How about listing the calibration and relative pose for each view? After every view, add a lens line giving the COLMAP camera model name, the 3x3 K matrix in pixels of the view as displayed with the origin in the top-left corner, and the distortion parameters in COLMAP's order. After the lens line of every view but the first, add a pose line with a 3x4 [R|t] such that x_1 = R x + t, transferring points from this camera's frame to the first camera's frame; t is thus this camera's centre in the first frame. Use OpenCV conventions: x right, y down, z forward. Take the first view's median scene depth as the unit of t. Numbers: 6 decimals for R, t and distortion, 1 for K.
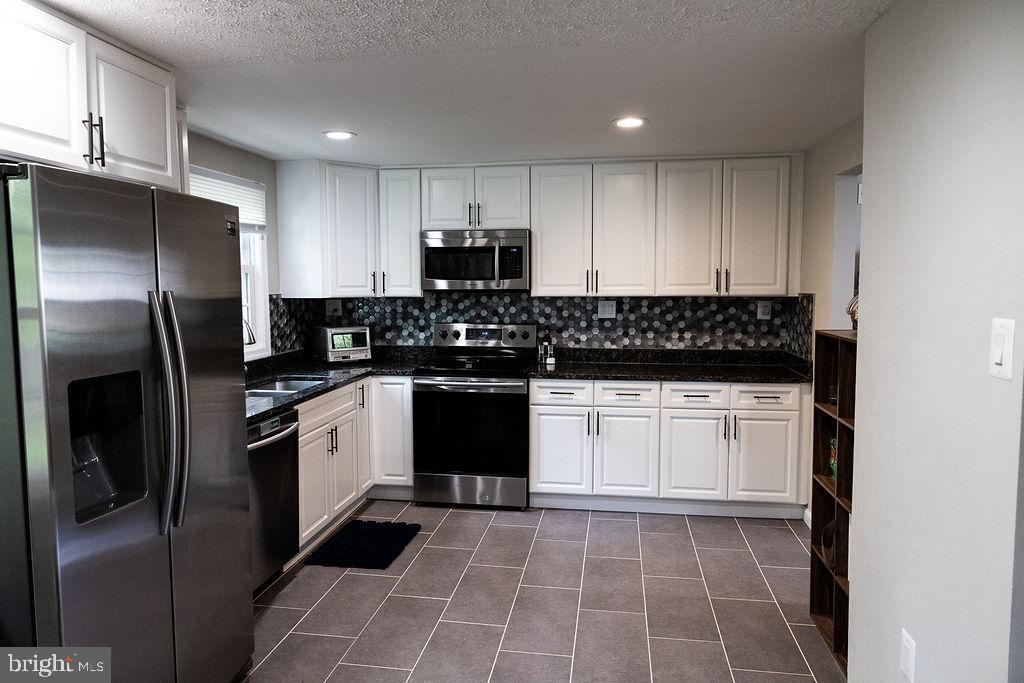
lens RADIAL K [[679.7, 0, 512.0], [0, 679.7, 341.5], [0, 0, 1]] dist [0.004847, 0.001541]
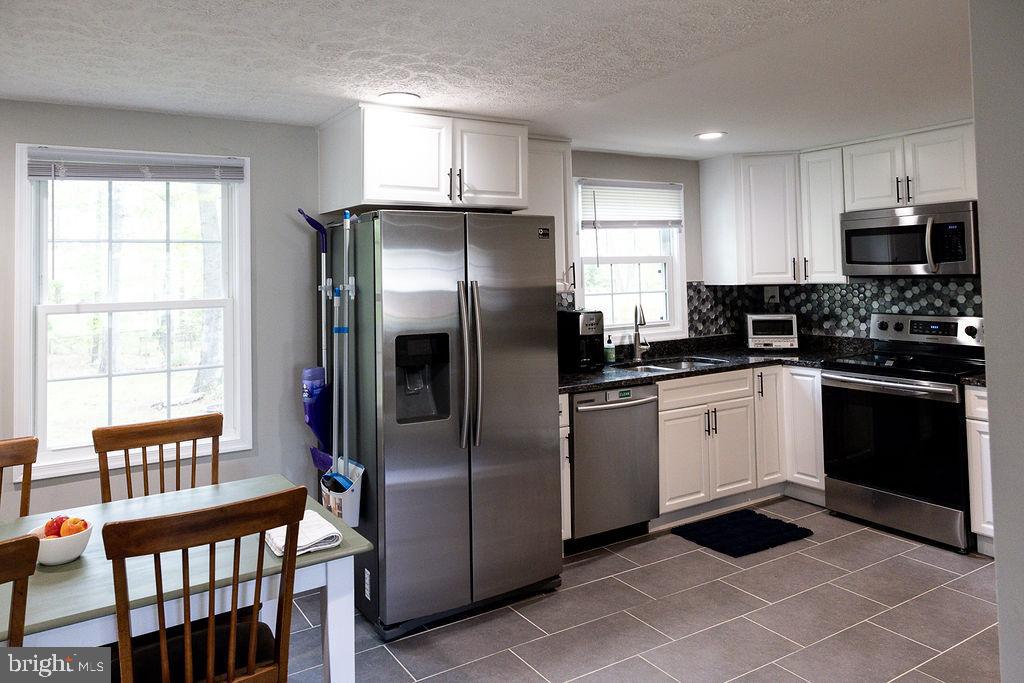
lens RADIAL K [[733.8, 0, 508.0], [0, 733.8, 252.3], [0, 0, 1]] dist [0.009834, 0.004198]
pose [[0.644094, -0.034418, -0.764172, 0.344925], [-0.047249, 0.995290, -0.084653, -0.002325], [0.763486, 0.090631, 0.639434, 0.015552]]
